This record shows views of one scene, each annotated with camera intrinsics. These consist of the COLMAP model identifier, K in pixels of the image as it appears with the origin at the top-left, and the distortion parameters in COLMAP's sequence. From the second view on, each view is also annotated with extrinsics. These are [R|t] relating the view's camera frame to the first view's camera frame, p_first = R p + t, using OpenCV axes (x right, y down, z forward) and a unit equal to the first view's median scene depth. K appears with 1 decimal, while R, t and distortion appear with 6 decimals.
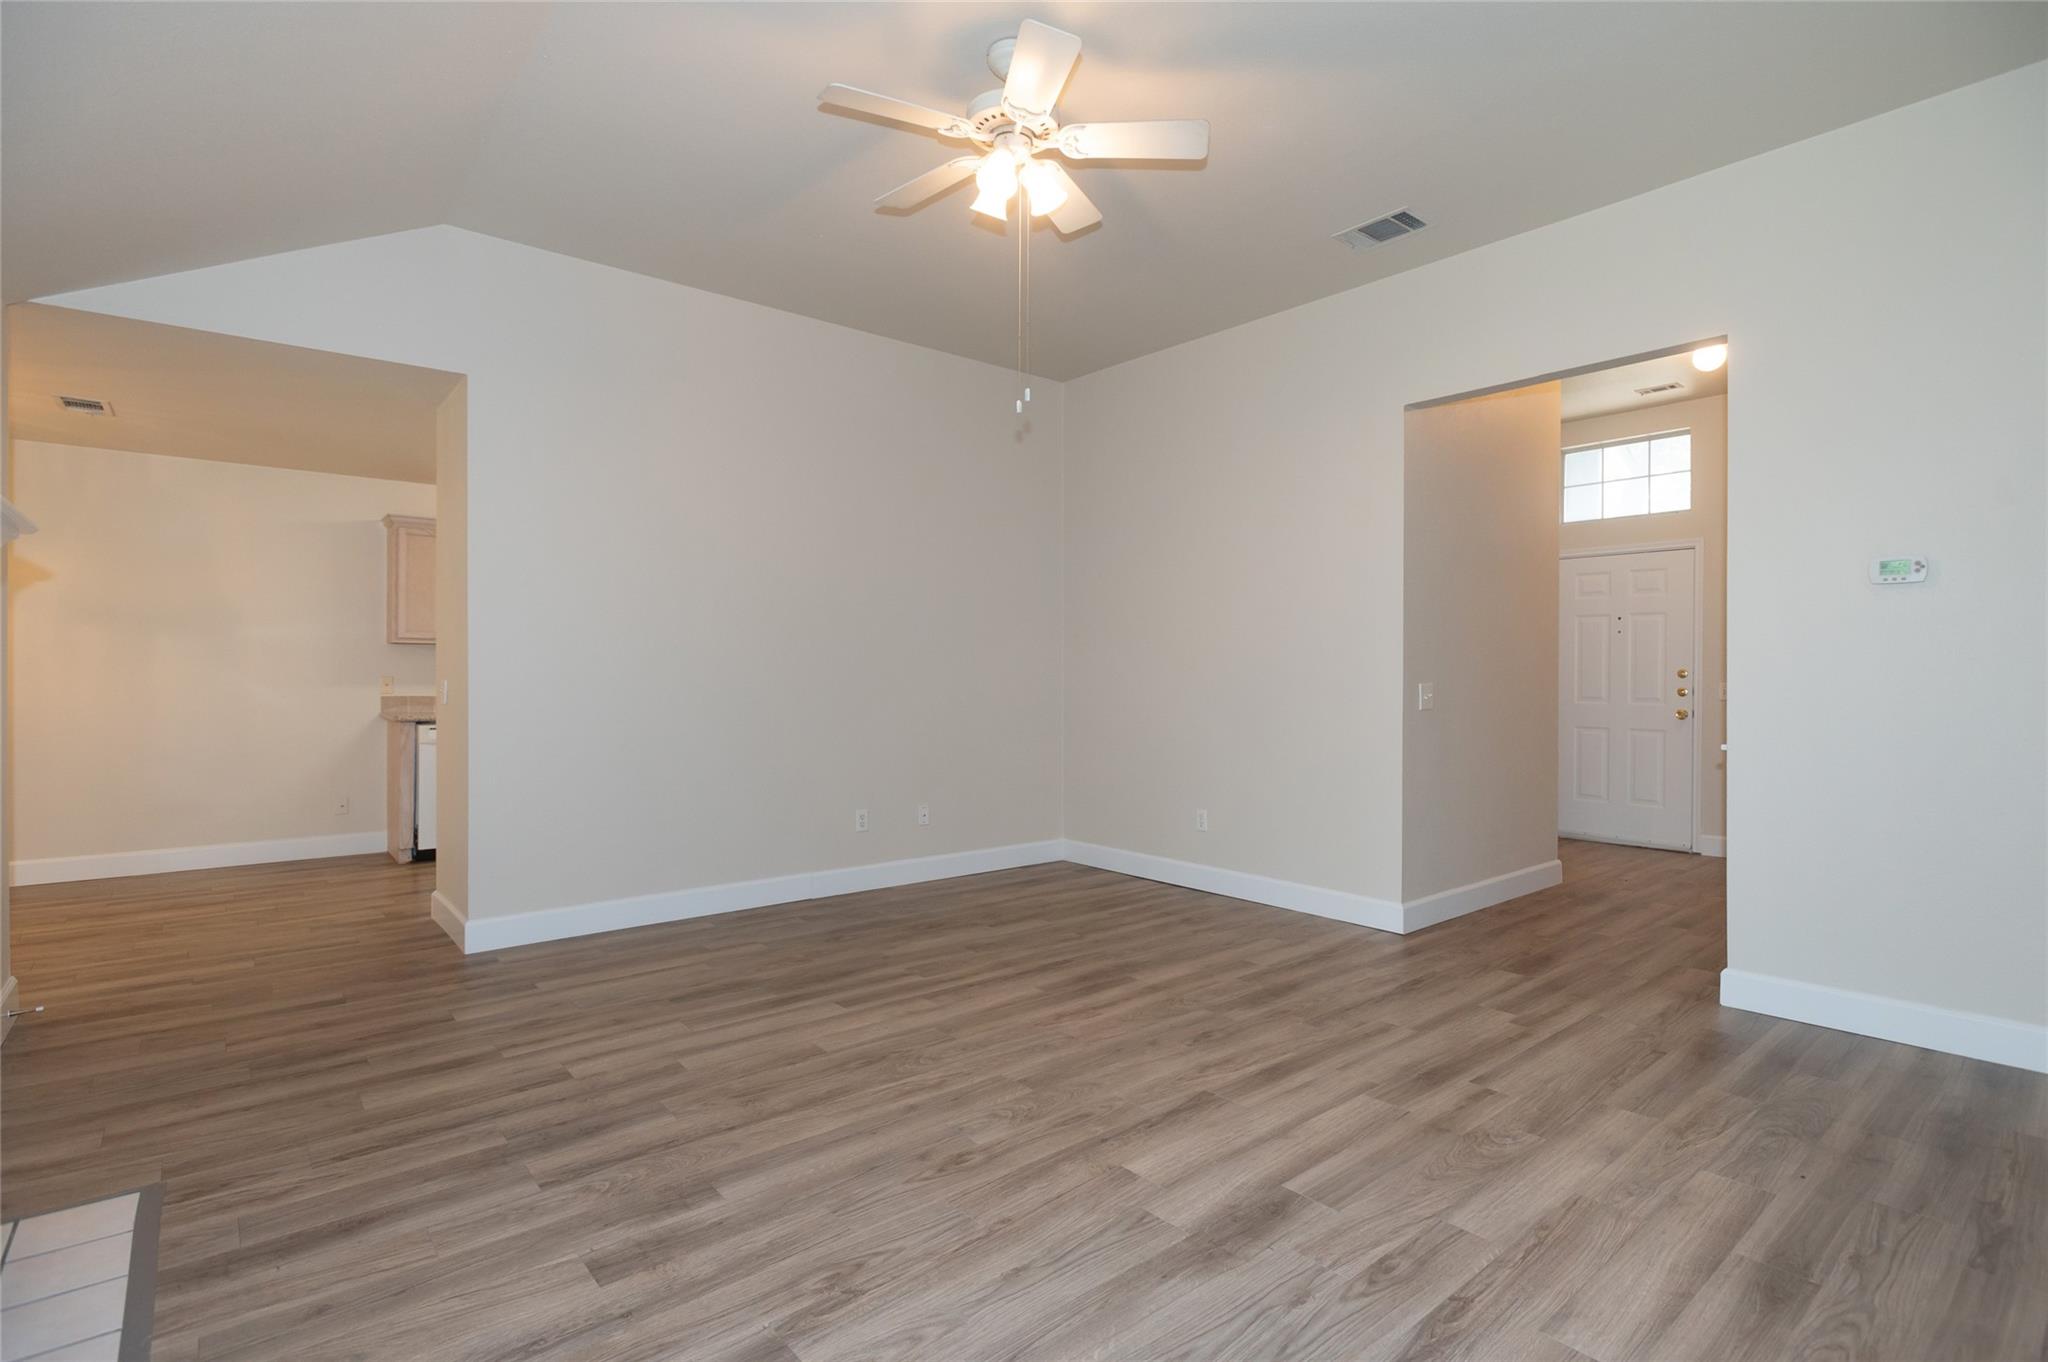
lens RADIAL K [[1024.6, 0, 1021.9], [0, 1024.6, 681.3], [0, 0, 1]] dist [-0.010421, 0.000329]
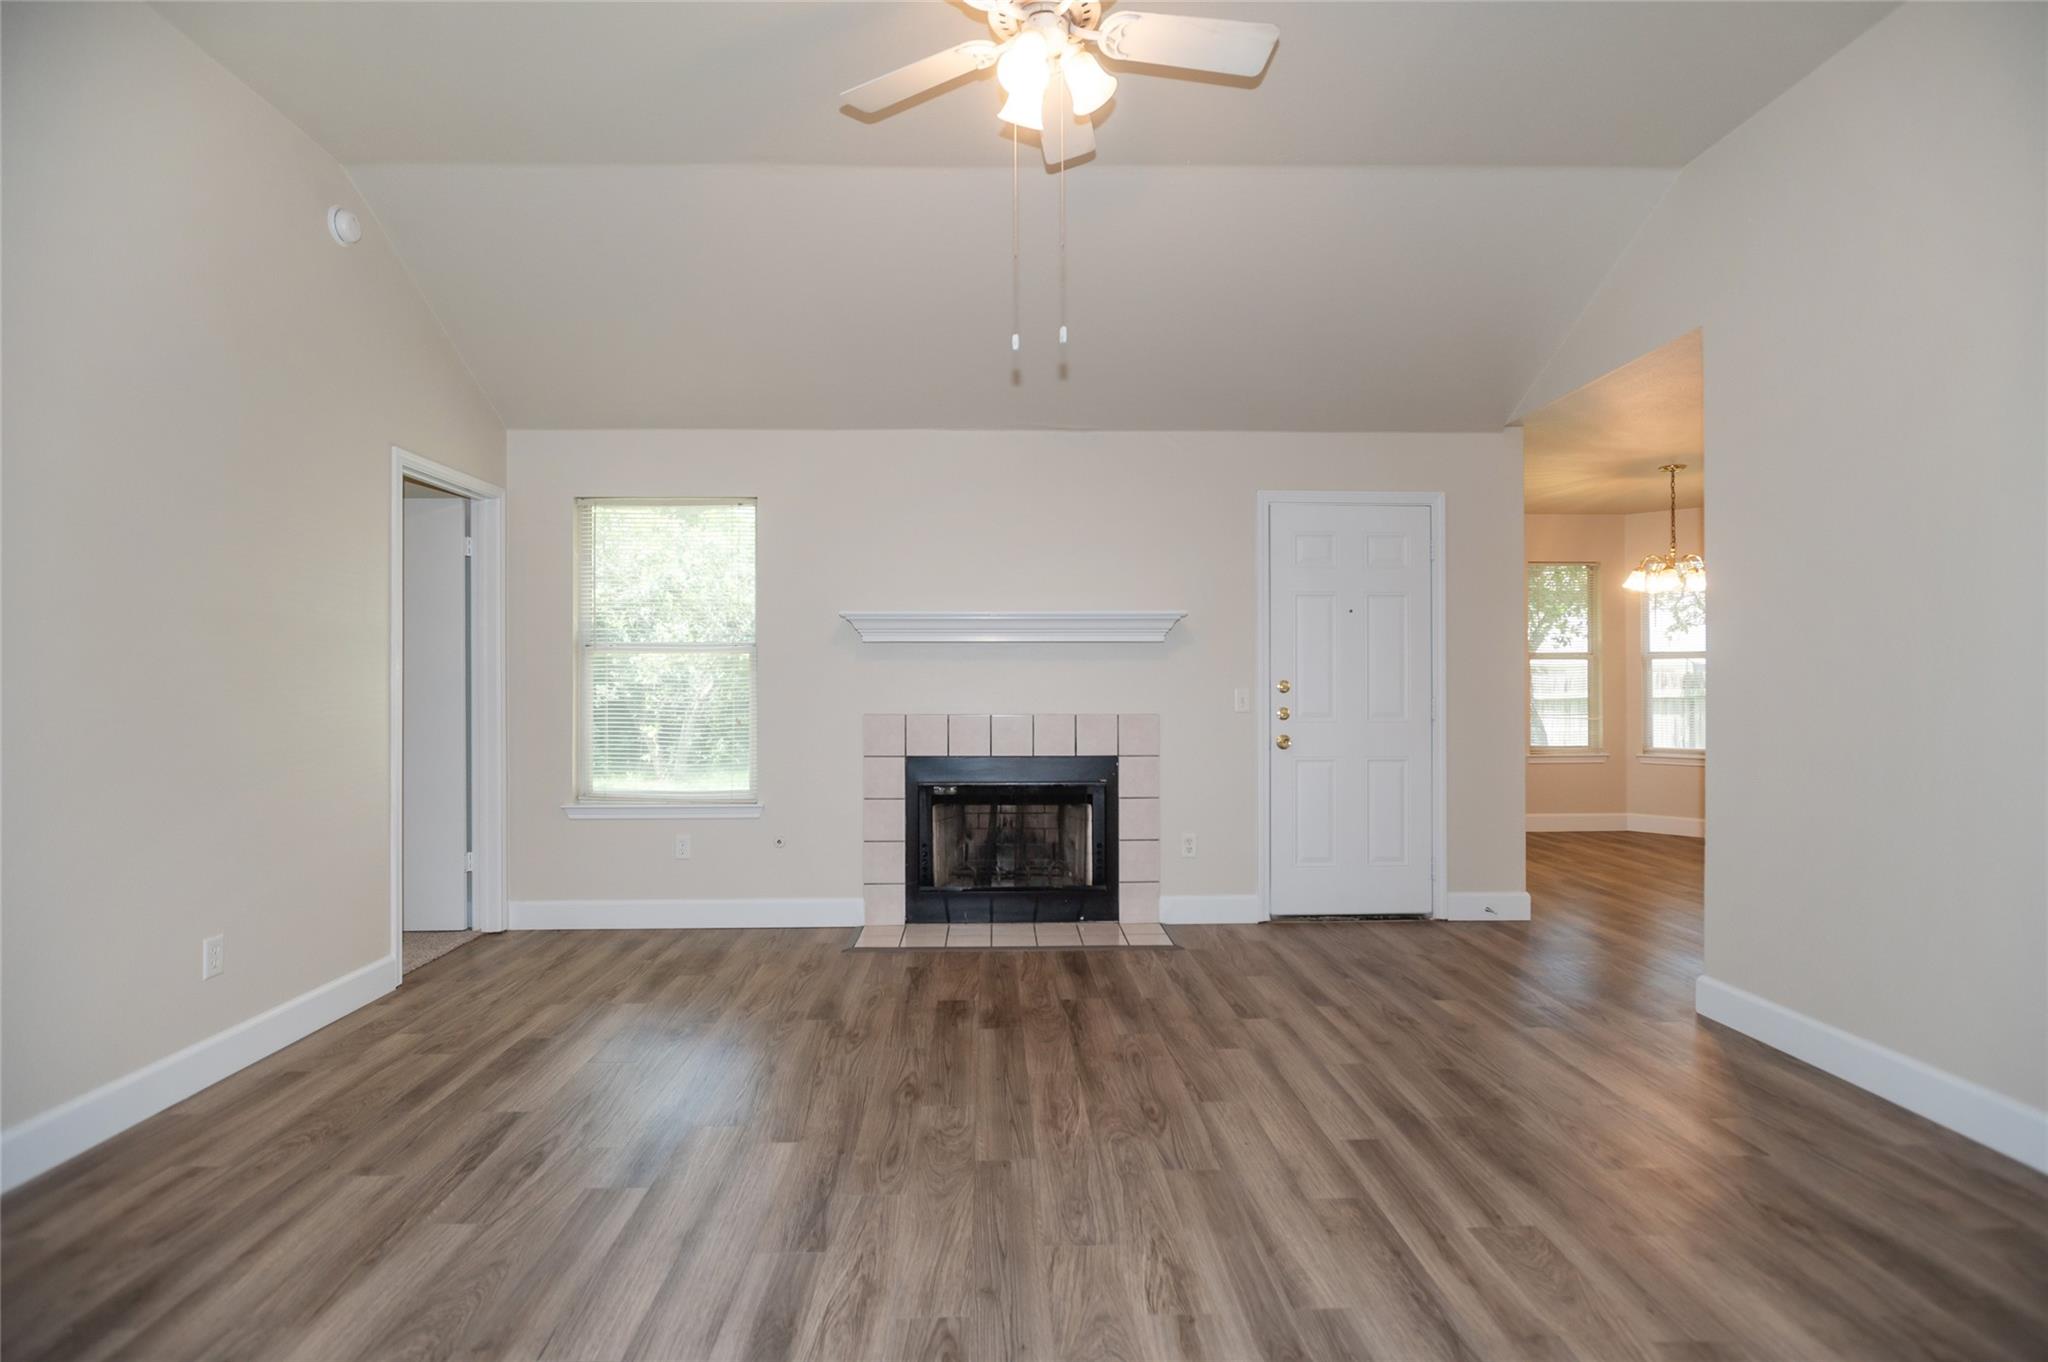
lens RADIAL K [[1024.6, 0, 1016.2], [0, 1024.6, 676.6], [0, 0, 1]] dist [-0.010421, 0.000329]
pose [[-0.641776, -0.005338, -0.766874, 0.696672], [-0.004111, 0.999985, -0.003520, -0.005316], [0.766881, 0.000894, -0.641788, 1.683484]]
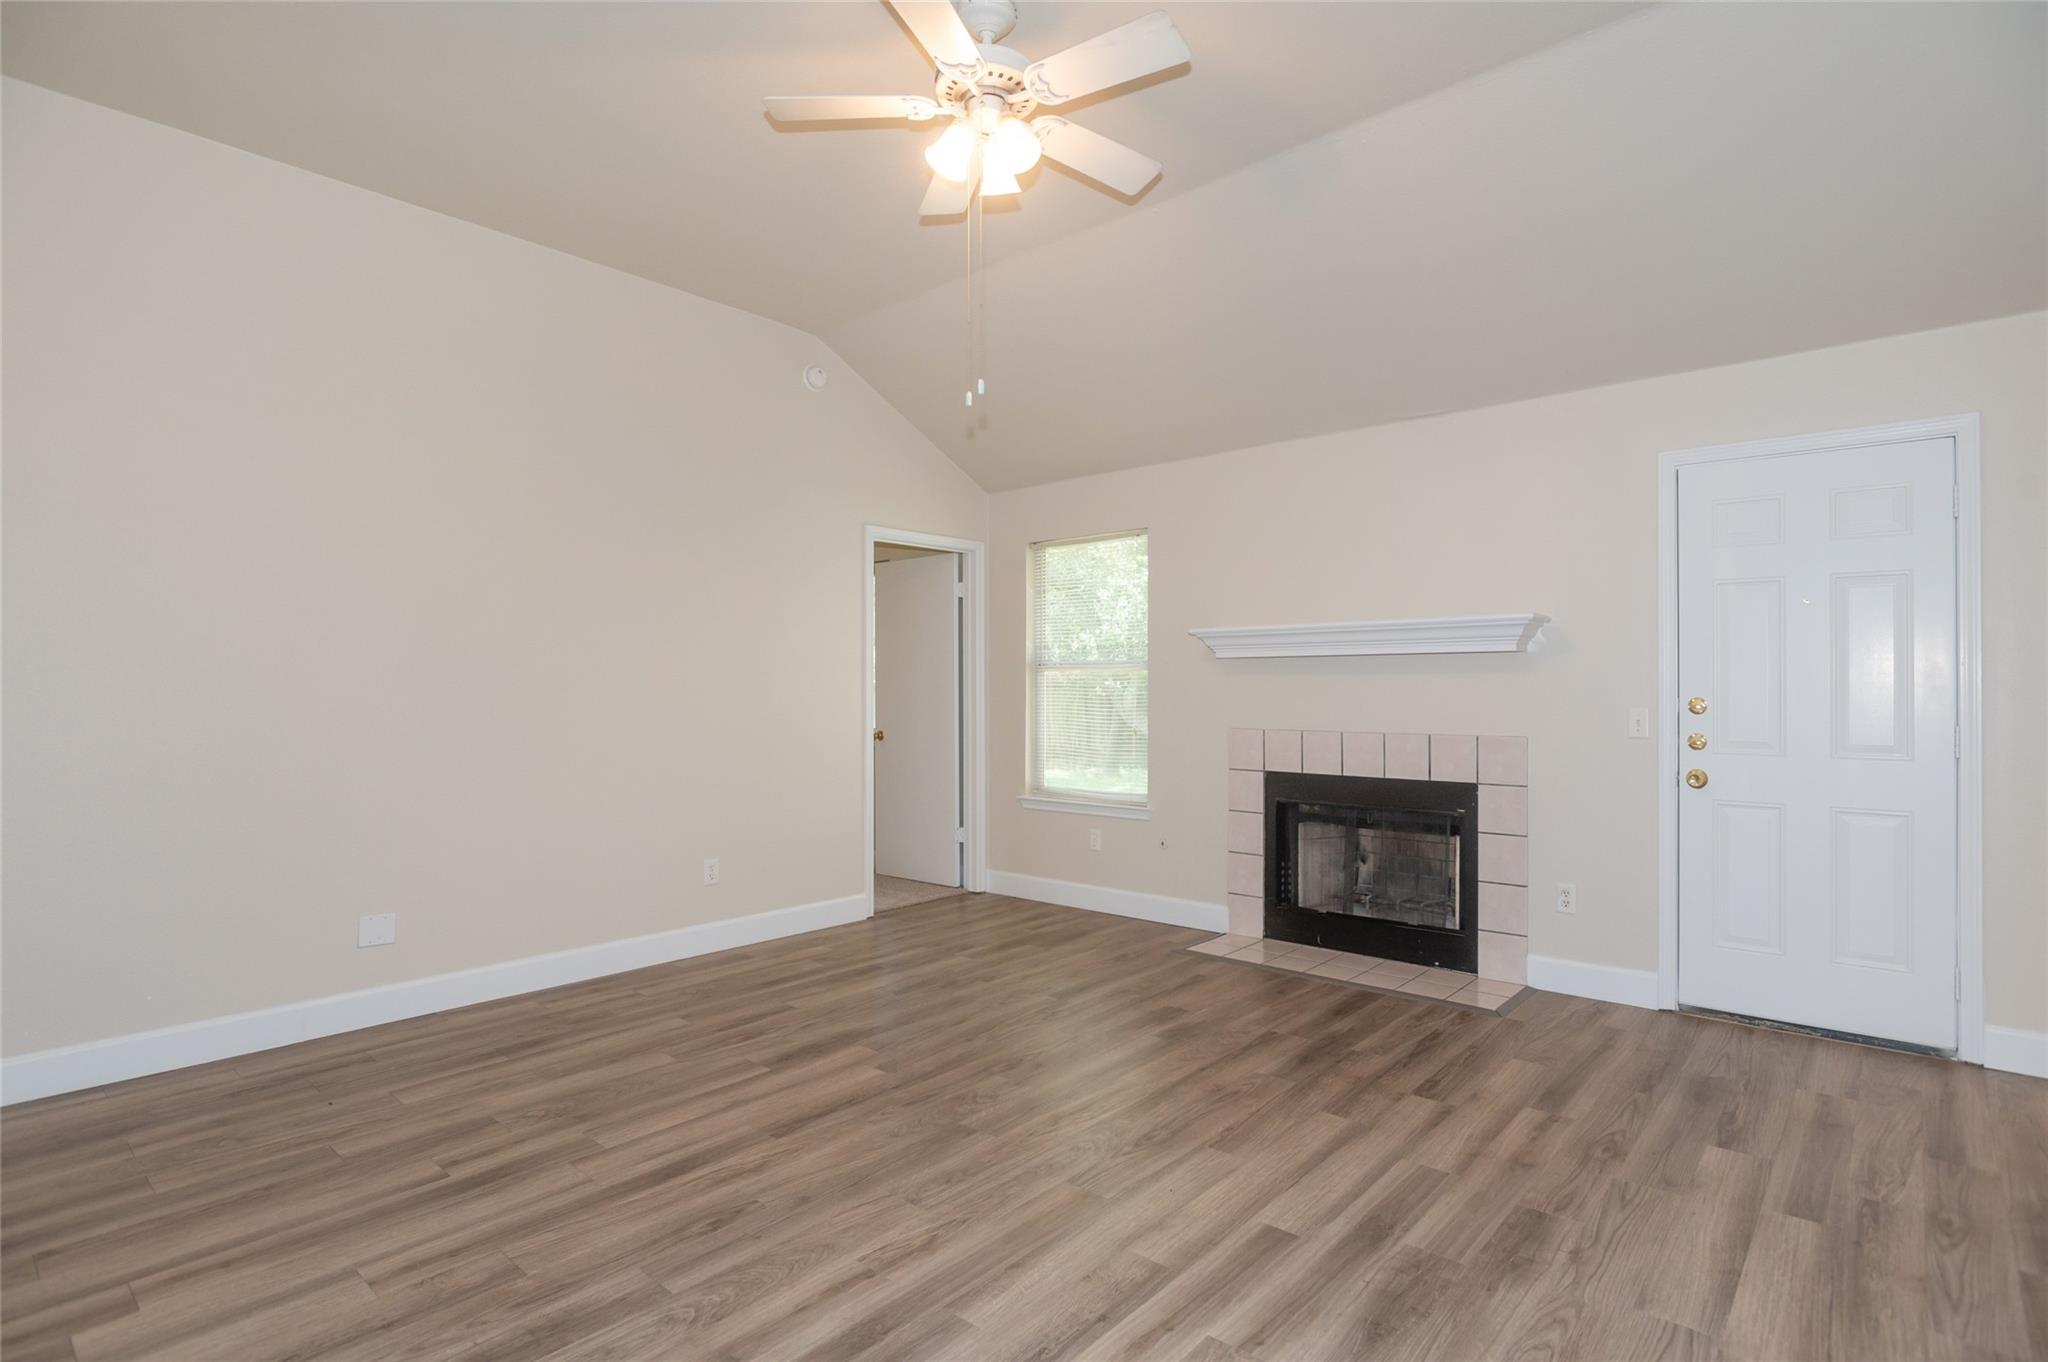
lens RADIAL K [[1024.6, 0, 1044.2], [0, 1024.6, 682.9], [0, 0, 1]] dist [-0.010421, 0.000329]
pose [[-0.991163, -0.002669, -0.132619, 0.065769], [-0.002438, 0.999995, -0.001907, -0.021394], [0.132623, -0.001567, -0.991165, 2.115187]]
